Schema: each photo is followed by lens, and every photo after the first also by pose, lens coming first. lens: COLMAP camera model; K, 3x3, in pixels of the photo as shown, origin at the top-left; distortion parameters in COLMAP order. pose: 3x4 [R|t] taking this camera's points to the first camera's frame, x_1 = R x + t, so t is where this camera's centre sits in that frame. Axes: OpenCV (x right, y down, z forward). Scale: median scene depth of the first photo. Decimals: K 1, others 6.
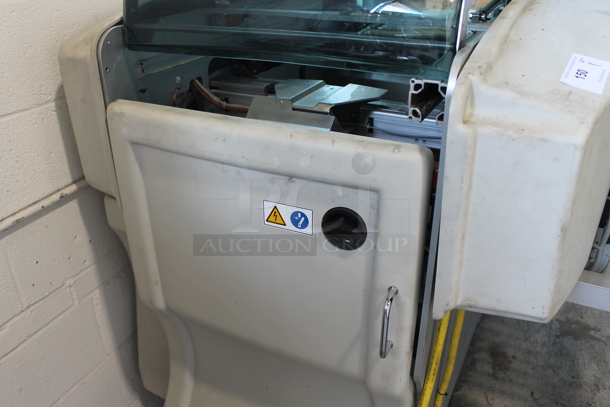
lens RADIAL K [[528.2, 0, 307.5], [0, 528.2, 202.9], [0, 0, 1]] dist [-0.131697, 0.096416]
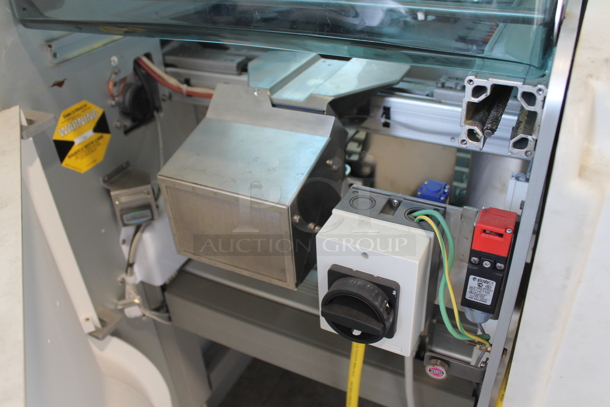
lens RADIAL K [[528.2, 0, 304.2], [0, 528.2, 206.5], [0, 0, 1]] dist [-0.131697, 0.096416]
pose [[0.999288, -0.033772, -0.016822, 0.018980], [0.035478, 0.992809, 0.114332, -0.118846], [0.012840, -0.114847, 0.993300, 0.299687]]
